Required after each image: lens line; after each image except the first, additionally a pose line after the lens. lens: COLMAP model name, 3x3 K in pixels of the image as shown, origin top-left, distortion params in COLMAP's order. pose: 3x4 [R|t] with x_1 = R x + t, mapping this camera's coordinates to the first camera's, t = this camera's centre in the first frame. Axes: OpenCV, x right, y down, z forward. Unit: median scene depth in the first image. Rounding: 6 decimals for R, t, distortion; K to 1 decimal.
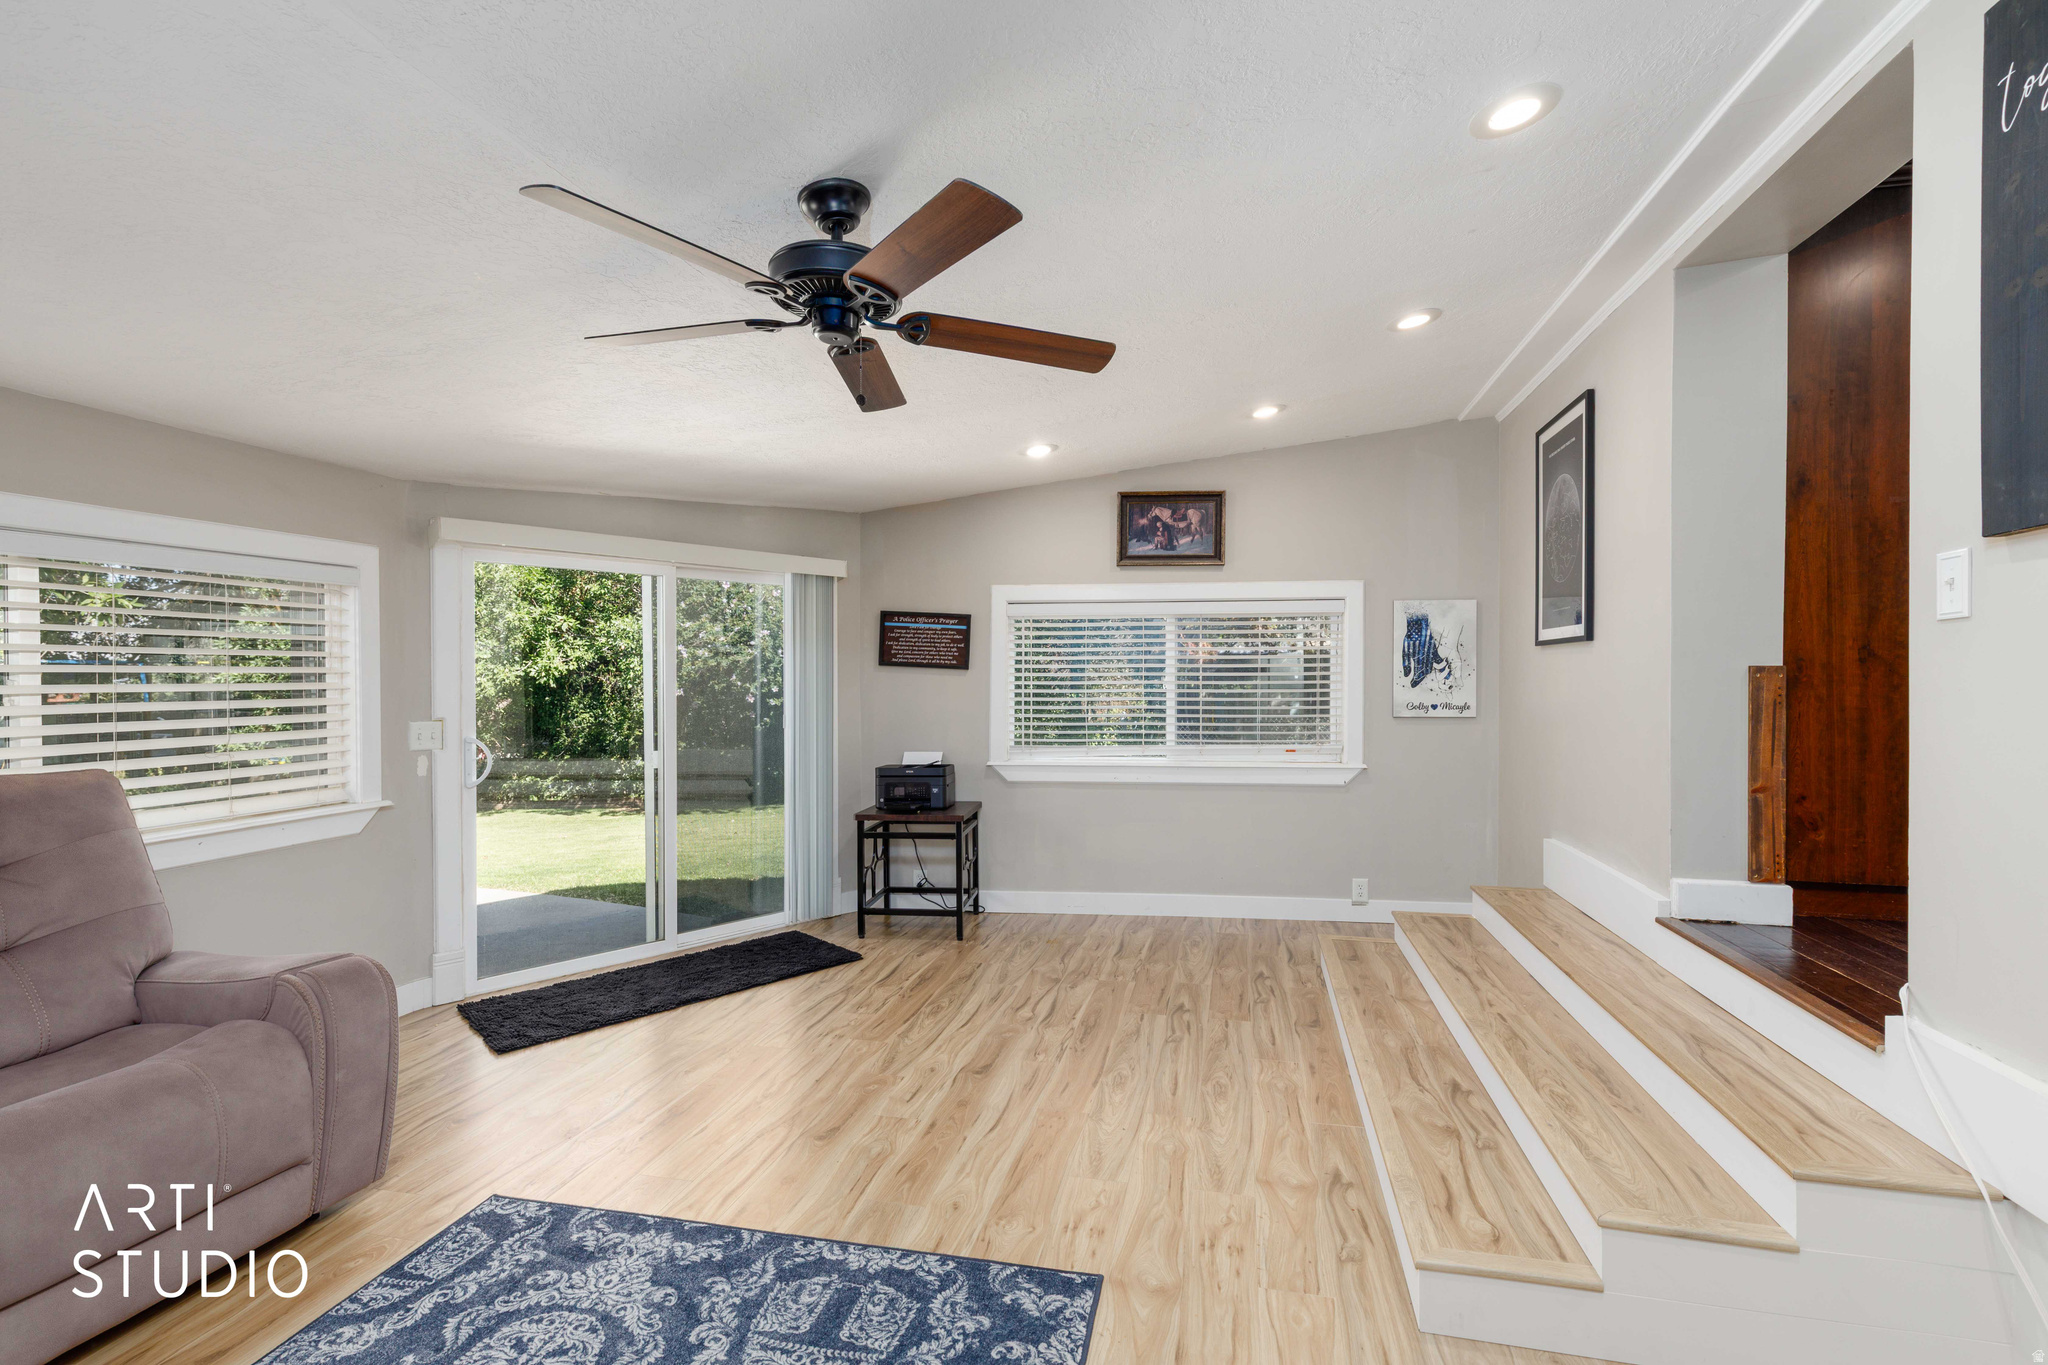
lens RADIAL K [[933.3, 0, 1025.9], [0, 933.3, 681.4], [0, 0, 1]] dist [0.011402, 0.000328]
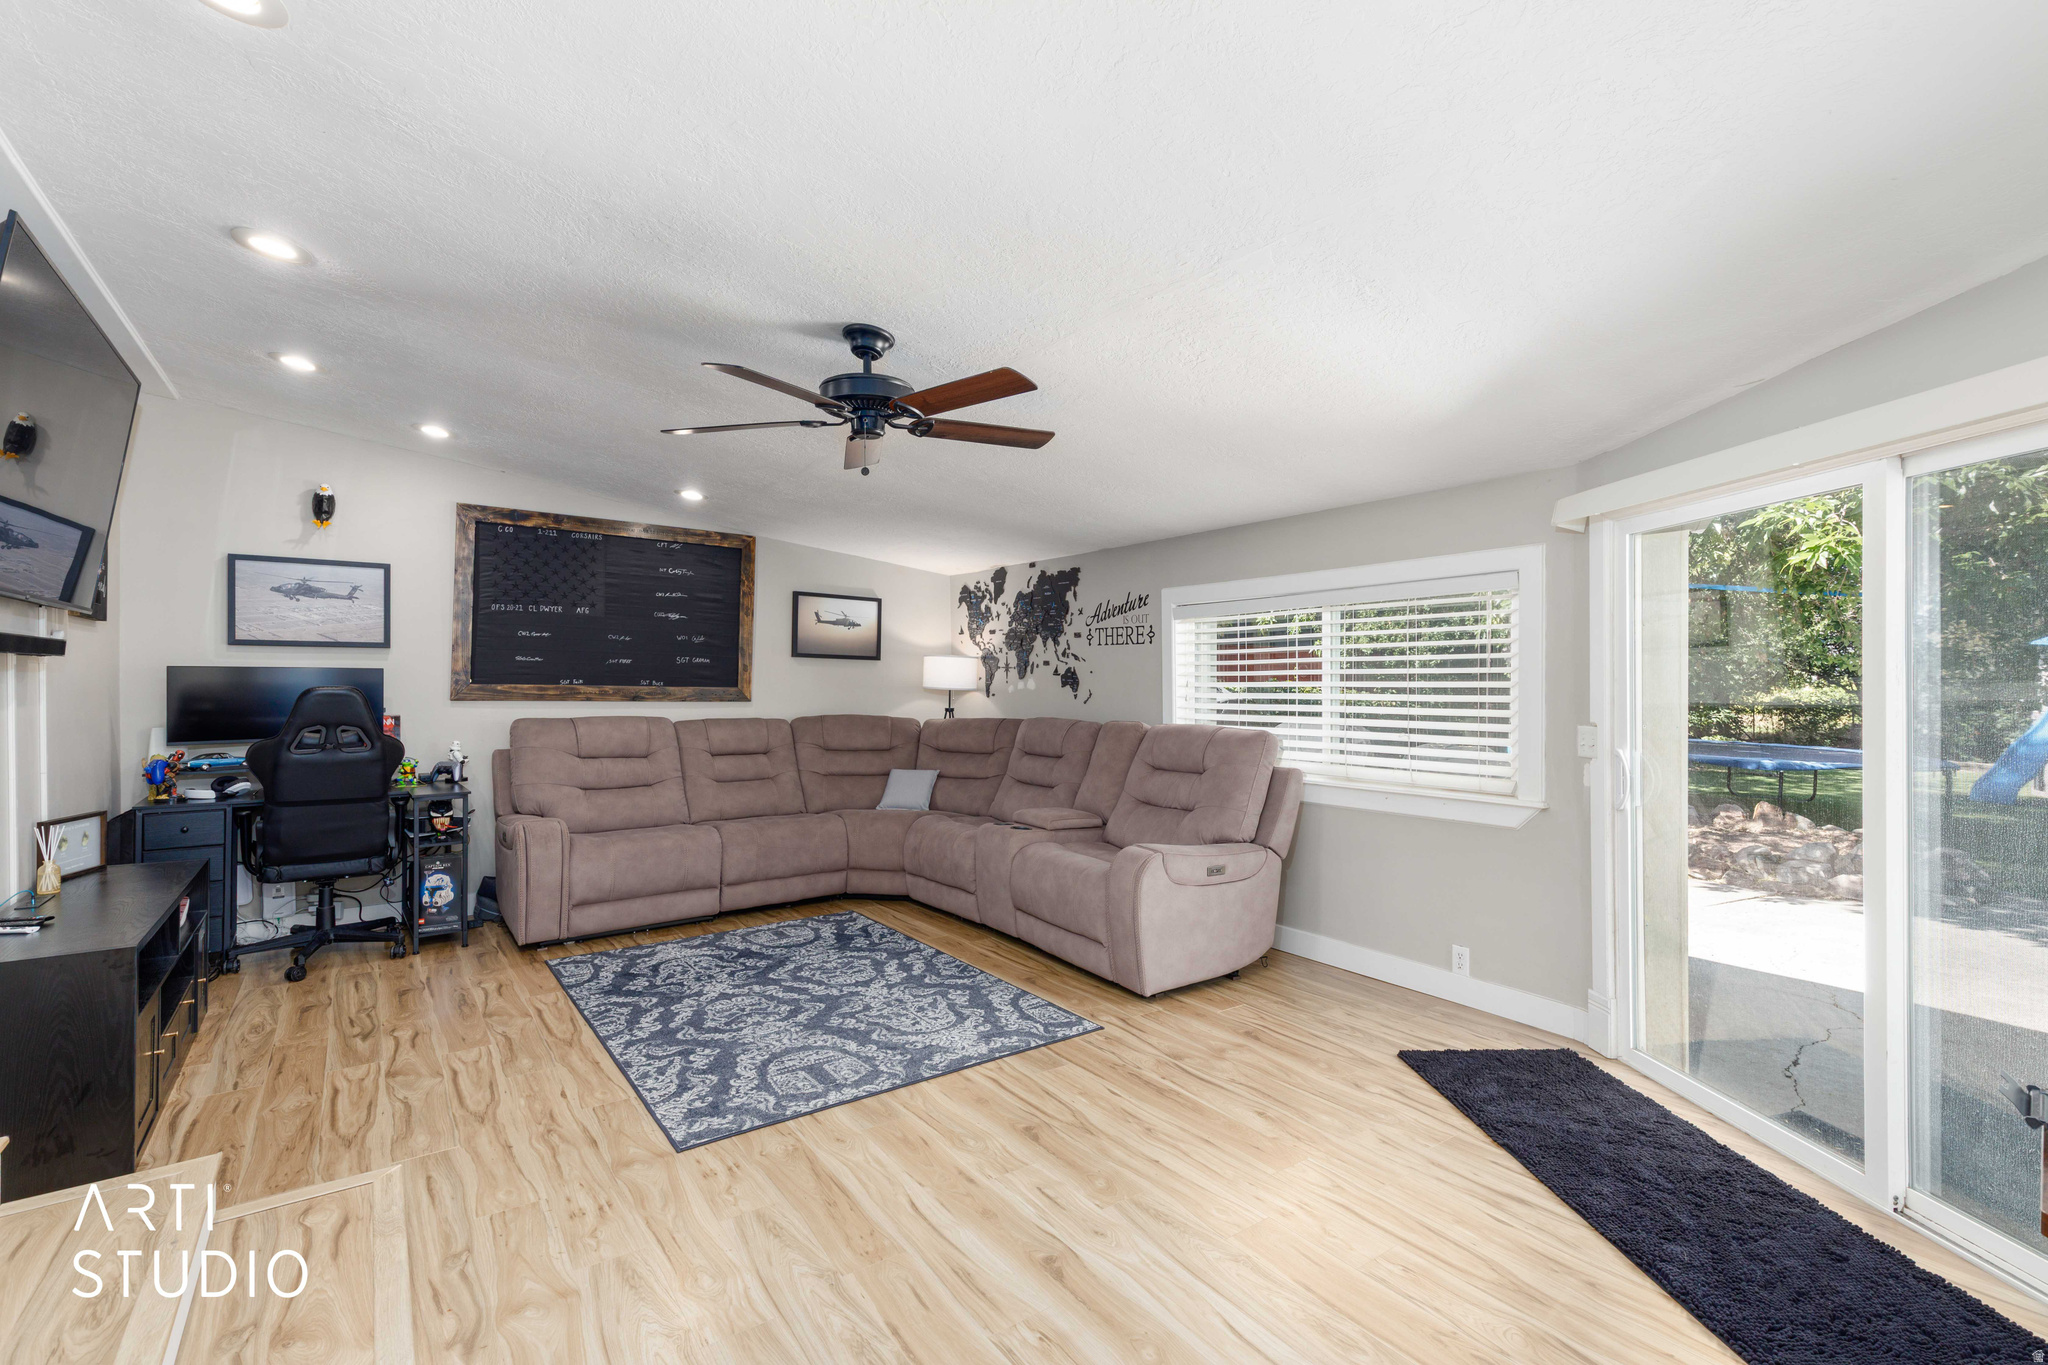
lens RADIAL K [[933.3, 0, 1027.7], [0, 933.3, 682.1], [0, 0, 1]] dist [0.011402, 0.000328]
pose [[-0.666838, 0.006329, -0.745175, 0.683940], [0.003171, 0.999979, 0.005655, -0.009228], [0.745196, 0.001408, -0.666844, 2.121020]]
